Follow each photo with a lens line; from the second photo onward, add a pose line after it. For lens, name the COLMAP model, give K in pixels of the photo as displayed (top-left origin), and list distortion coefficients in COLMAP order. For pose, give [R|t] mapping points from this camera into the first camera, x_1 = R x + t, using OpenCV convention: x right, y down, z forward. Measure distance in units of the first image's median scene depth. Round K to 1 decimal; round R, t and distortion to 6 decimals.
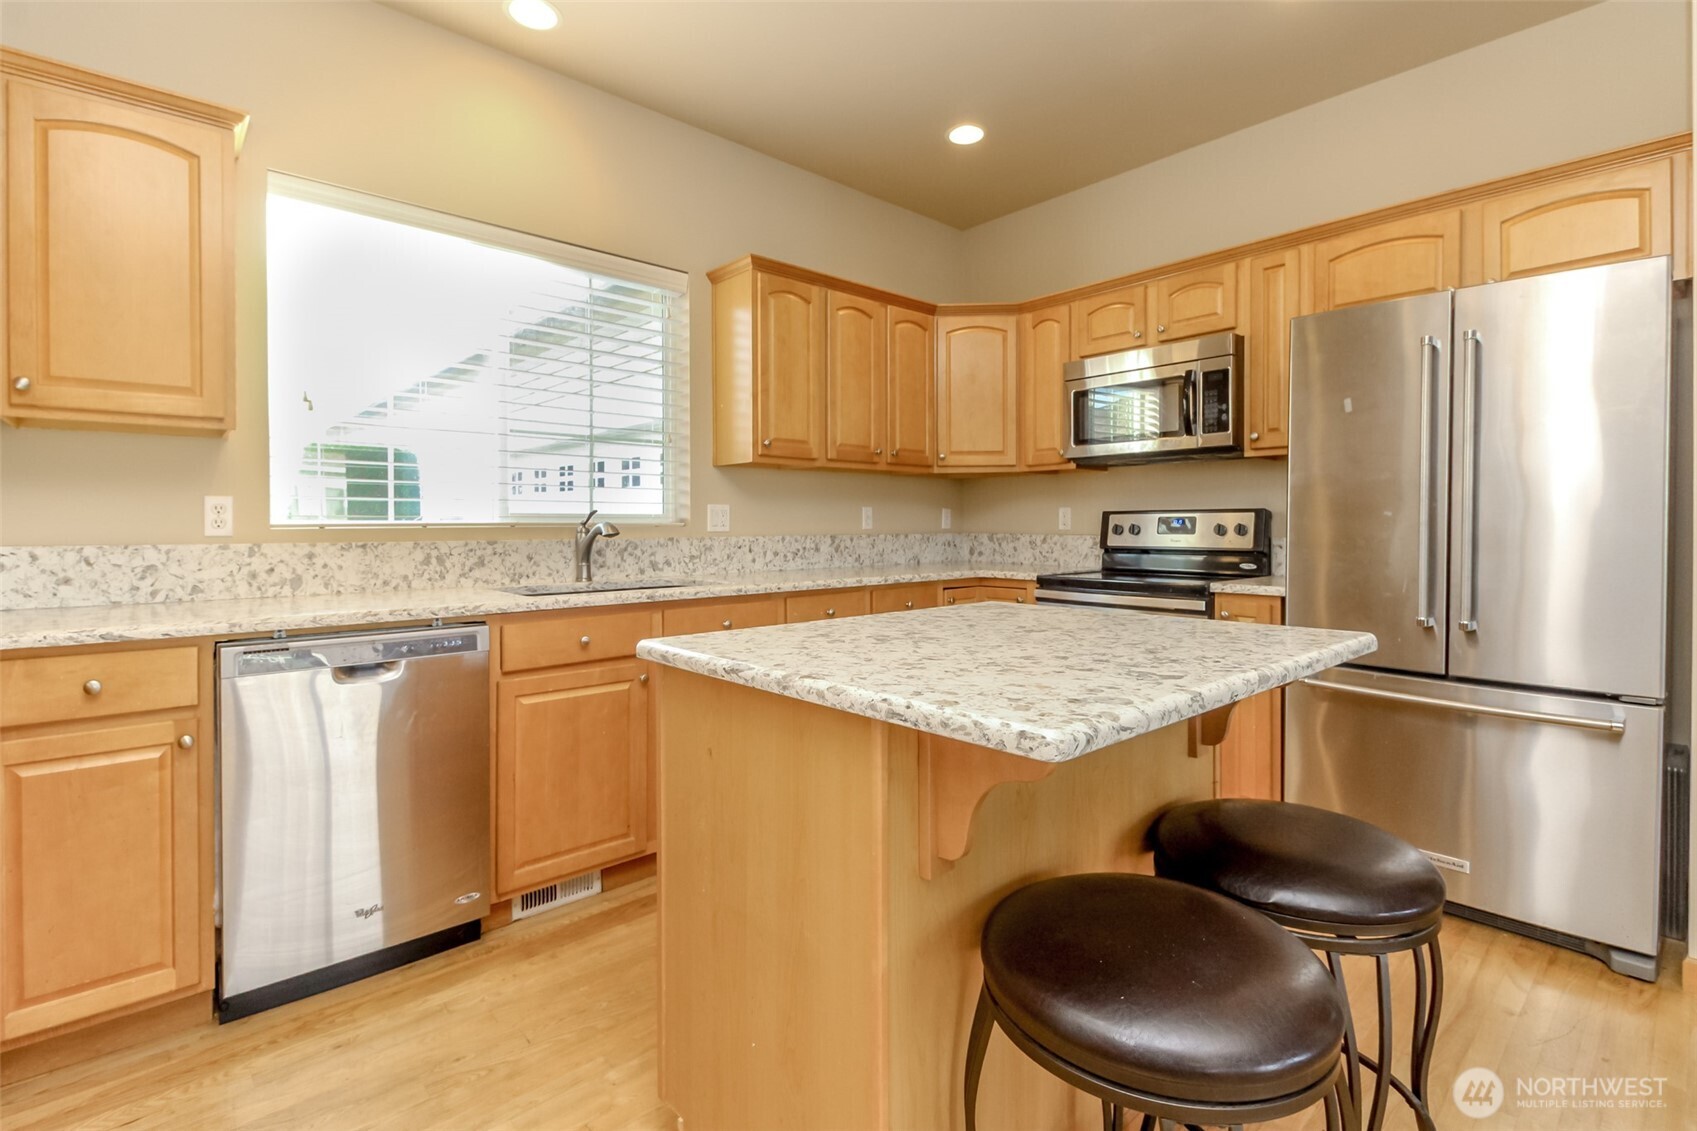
lens RADIAL K [[791.7, 0, 847.3], [0, 791.7, 537.0], [0, 0, 1]] dist [0.012607, -0.010744]
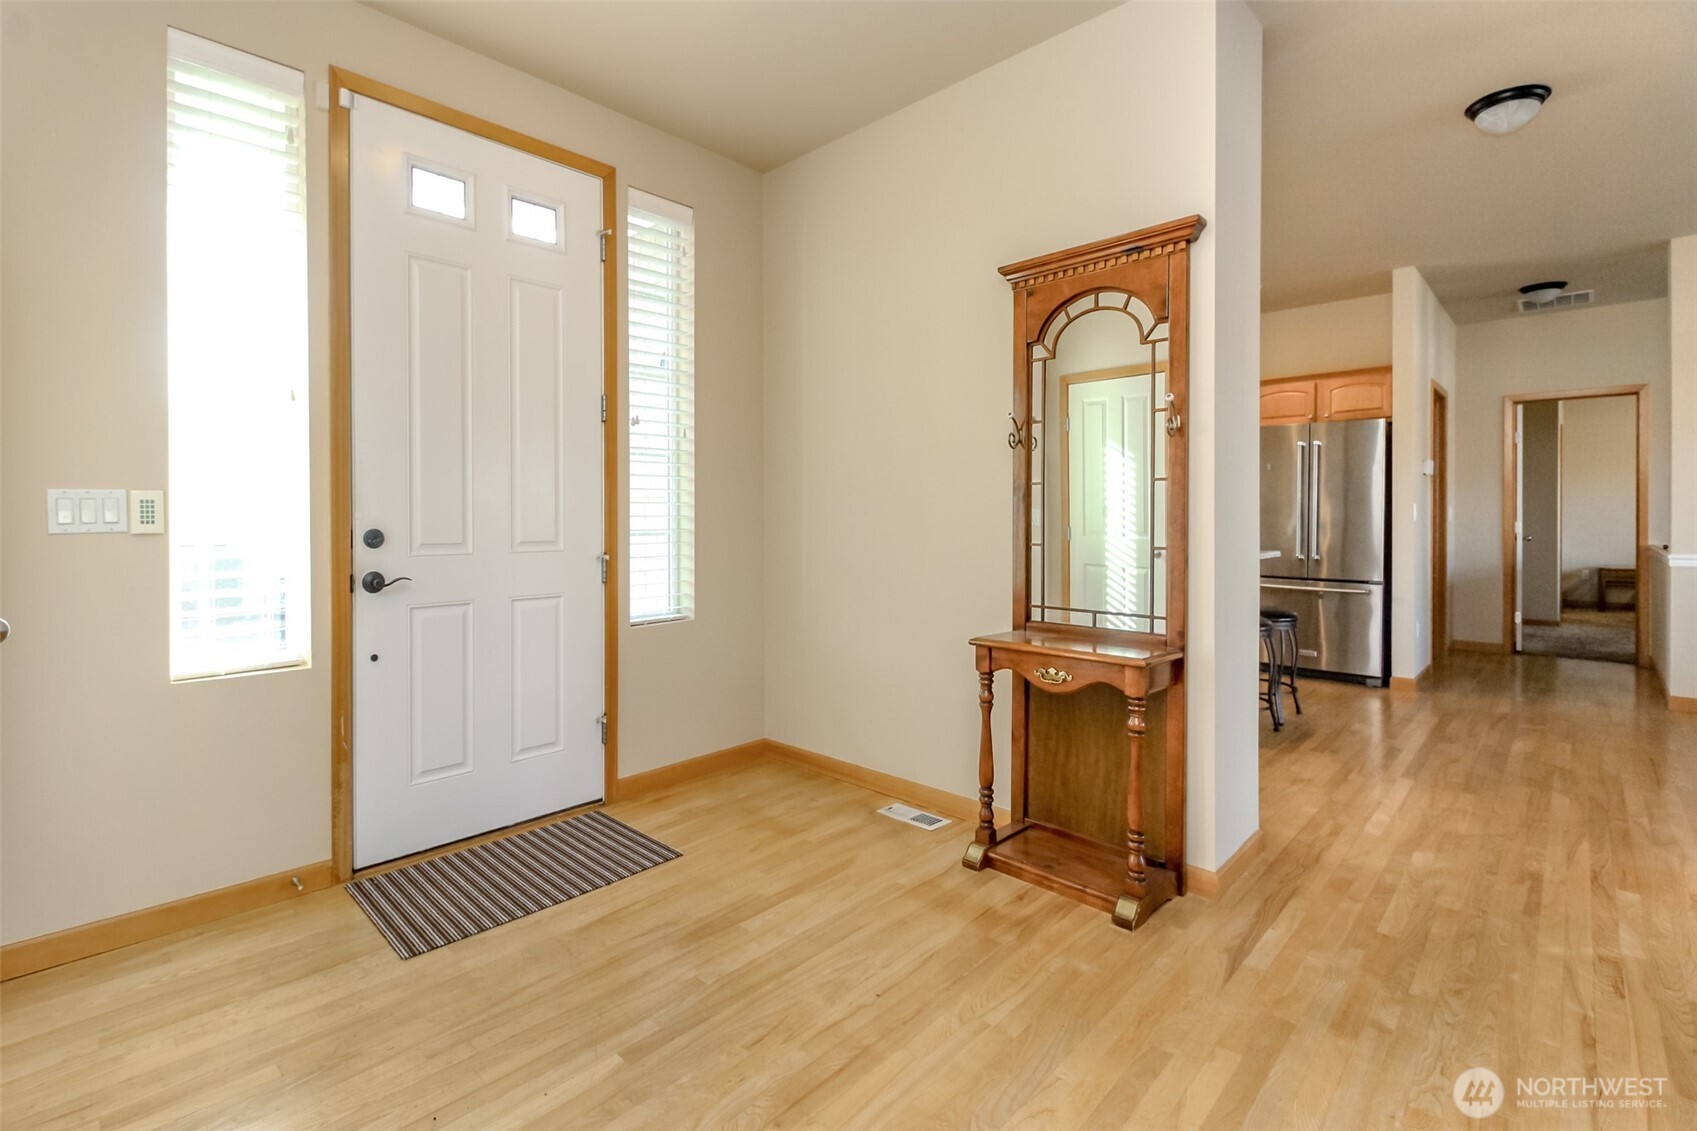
lens RADIAL K [[782.5, 0, 822.5], [0, 782.5, 525.6], [0, 0, 1]] dist [0.003225, -0.000097]
pose [[0.997720, 0.010015, 0.066736, -0.800300], [-0.009465, 0.999919, -0.008556, 0.039708], [-0.066816, 0.007905, 0.997734, -1.164379]]
